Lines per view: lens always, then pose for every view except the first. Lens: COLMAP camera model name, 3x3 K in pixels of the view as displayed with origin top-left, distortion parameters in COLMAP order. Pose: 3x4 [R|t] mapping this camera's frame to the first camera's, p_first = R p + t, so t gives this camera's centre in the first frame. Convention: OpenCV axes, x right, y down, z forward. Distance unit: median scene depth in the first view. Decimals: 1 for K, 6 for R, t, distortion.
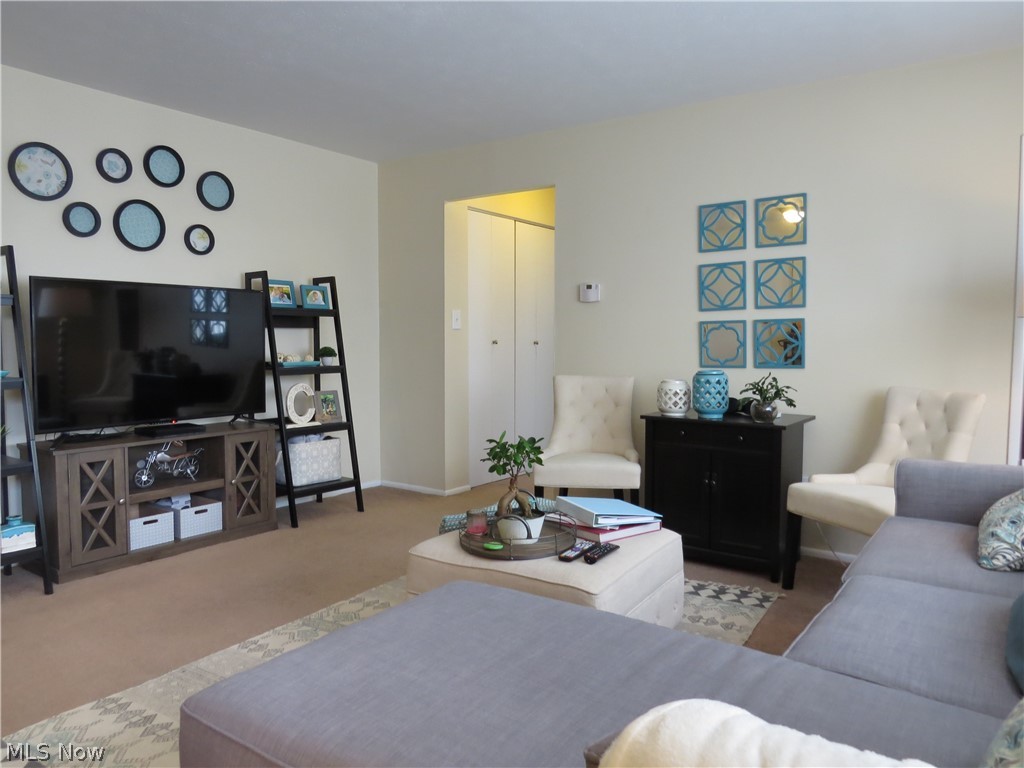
lens RADIAL K [[731.2, 0, 514.8], [0, 731.2, 377.9], [0, 0, 1]] dist [-0.027922, 0.008507]
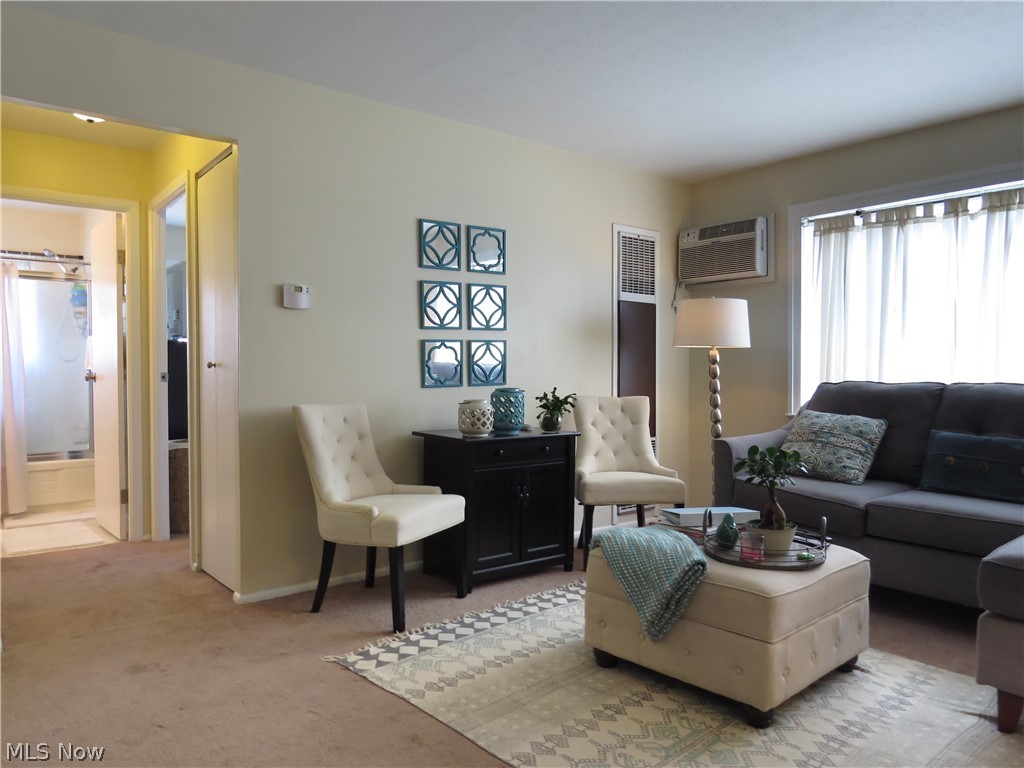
lens RADIAL K [[731.2, 0, 514.8], [0, 731.2, 377.9], [0, 0, 1]] dist [-0.027922, 0.008507]
pose [[0.276618, -0.012287, 0.960901, -0.664912], [0.049627, 0.998767, -0.001514, -0.021127], [-0.959698, 0.048105, 0.276886, 0.658745]]
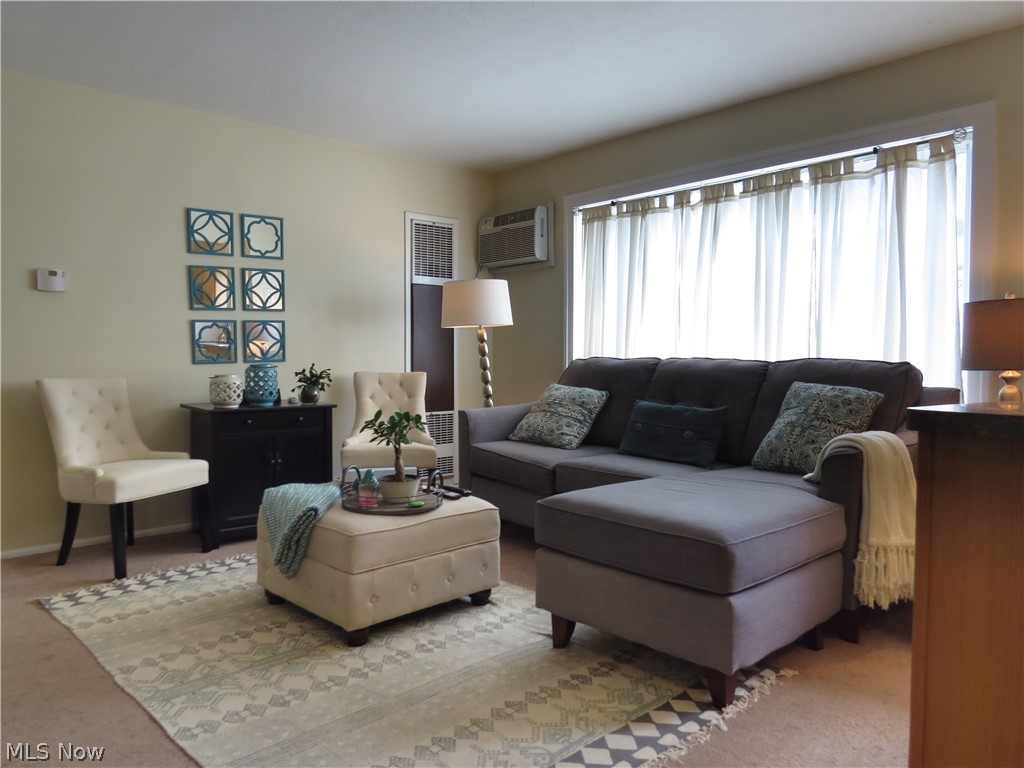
lens RADIAL K [[731.2, 0, 514.8], [0, 731.2, 377.9], [0, 0, 1]] dist [-0.027922, 0.008507]
pose [[0.231940, -0.036706, 0.972037, -0.681693], [0.051909, 0.998331, 0.025313, 0.002795], [-0.971344, 0.044586, 0.233458, 0.336455]]
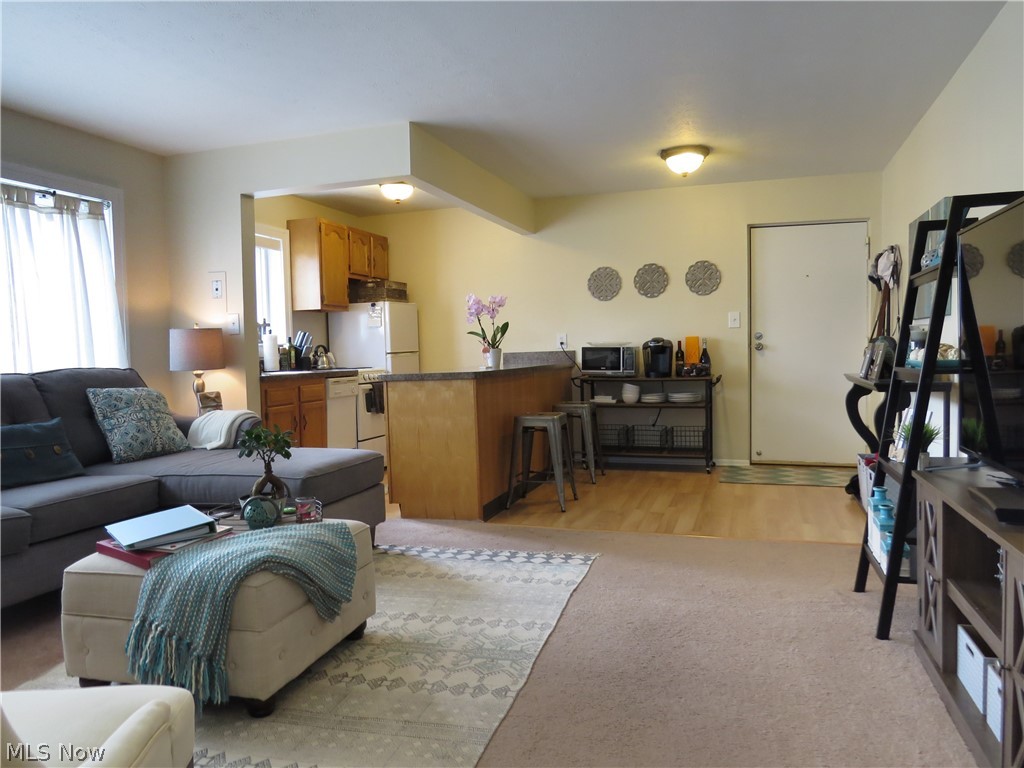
lens RADIAL K [[736.5, 0, 531.7], [0, 736.5, 387.7], [0, 0, 1]] dist [-0.052204, 0.000119]
pose [[-0.948805, 0.036045, -0.313800, -0.023846], [0.003778, 0.994692, 0.102832, -0.053500], [0.315841, 0.096382, -0.943904, 1.338112]]
